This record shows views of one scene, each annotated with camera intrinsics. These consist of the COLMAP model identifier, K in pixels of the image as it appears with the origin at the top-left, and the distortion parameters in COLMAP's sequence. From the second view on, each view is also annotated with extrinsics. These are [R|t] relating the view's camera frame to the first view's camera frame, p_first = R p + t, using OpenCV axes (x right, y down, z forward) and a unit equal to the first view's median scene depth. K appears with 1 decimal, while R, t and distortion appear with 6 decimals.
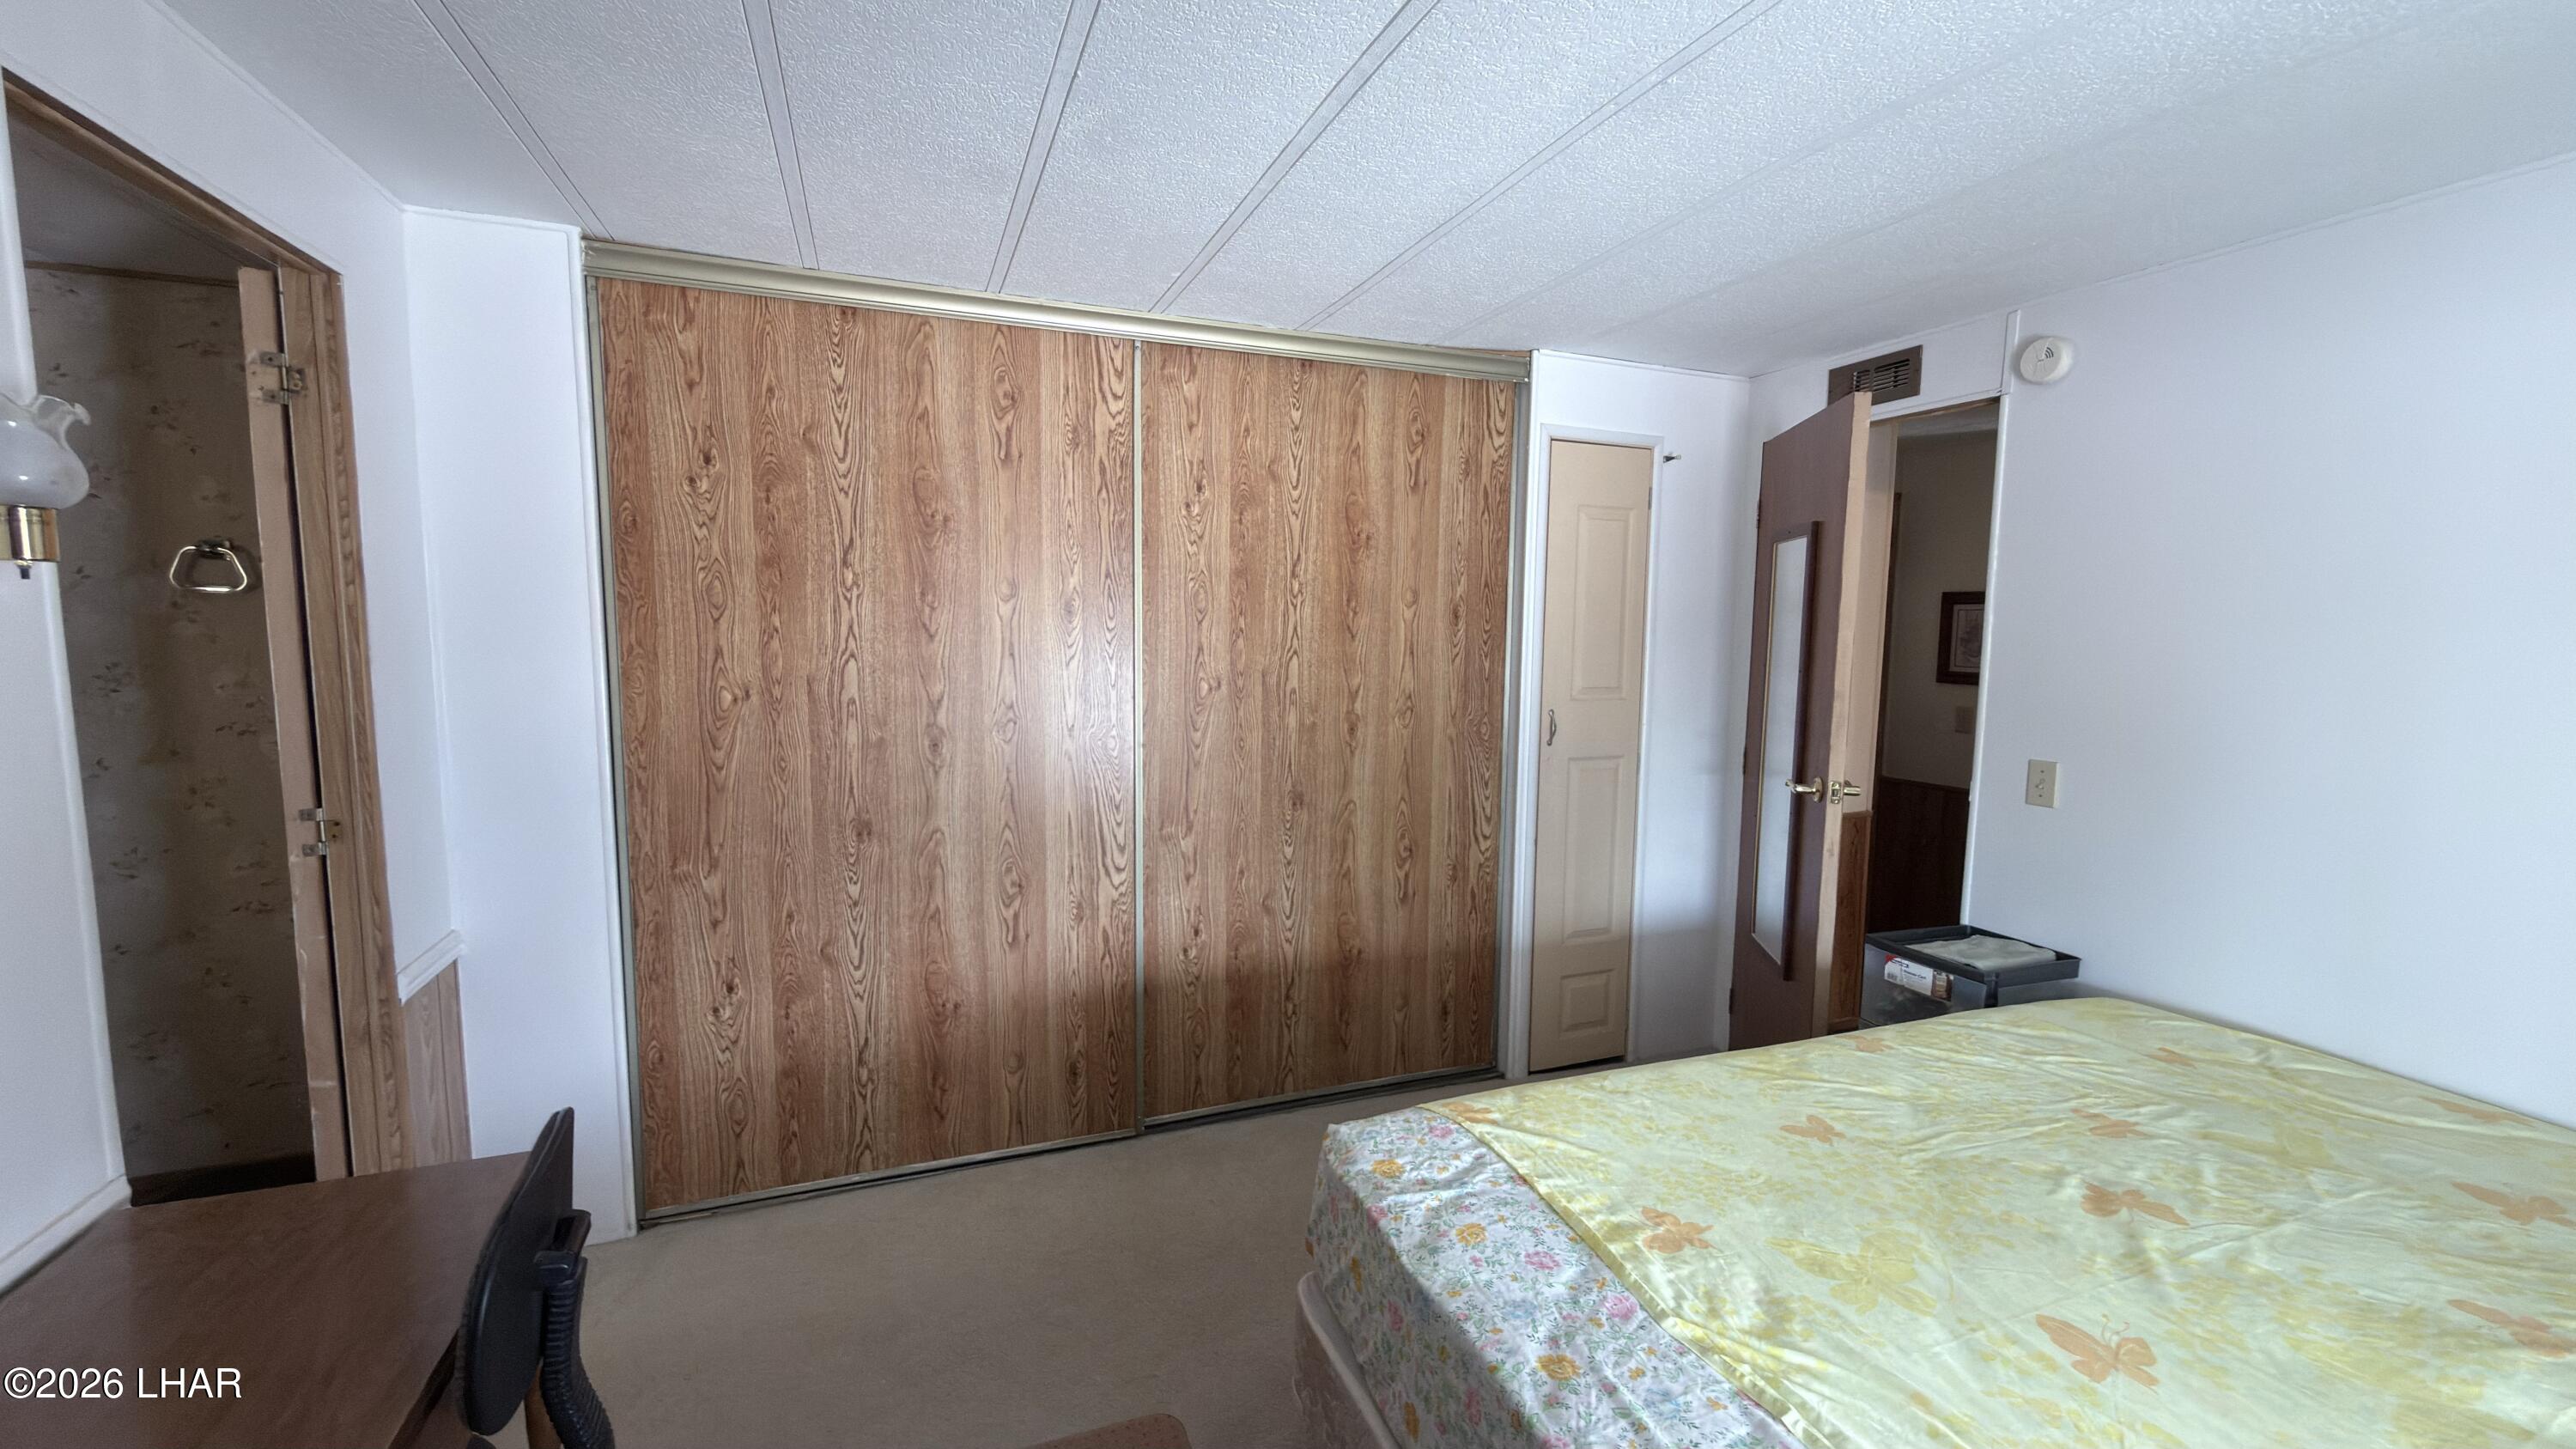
lens RADIAL K [[1027.0, 0, 1295.5], [0, 1027.0, 714.9], [0, 0, 1]] dist [-0.002407, 0.000057]
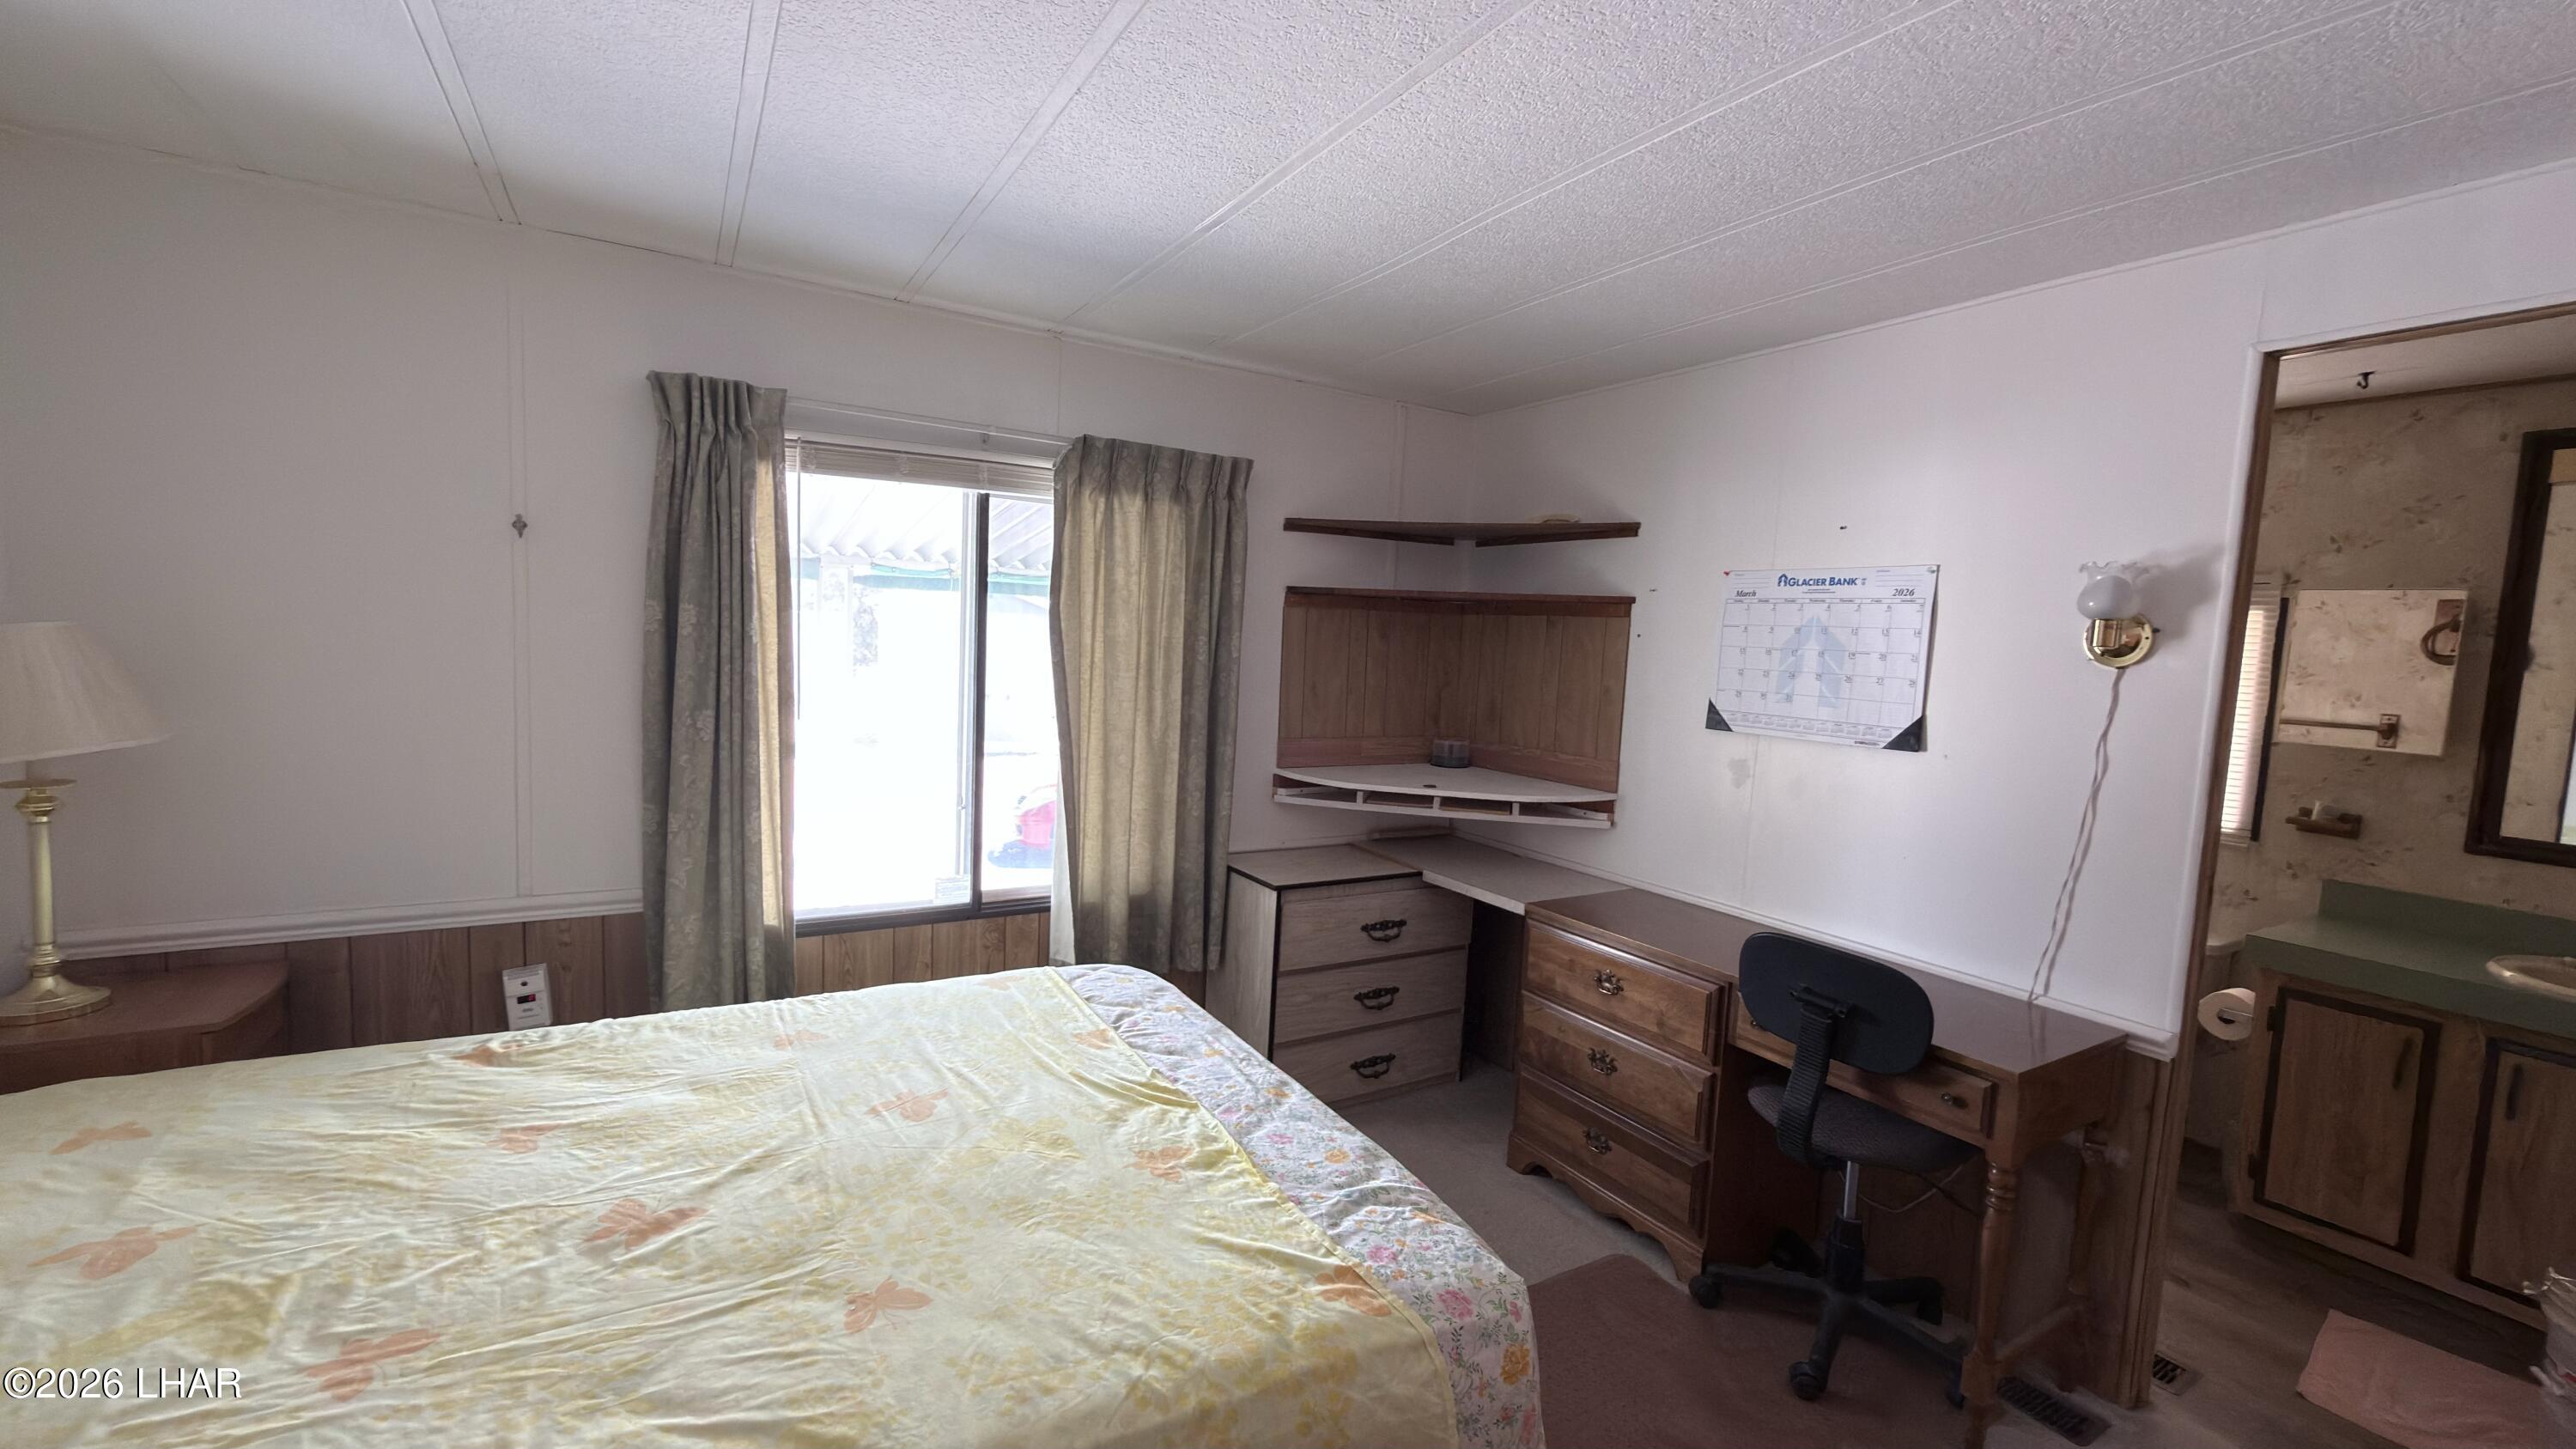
lens RADIAL K [[1027.0, 0, 1288.3], [0, 1027.0, 743.1], [0, 0, 1]] dist [-0.002407, 0.000057]
pose [[-0.984780, -0.043975, -0.168151, 0.408455], [-0.076047, 0.978961, 0.189349, -0.157353], [0.156287, 0.199255, -0.967405, 1.870566]]
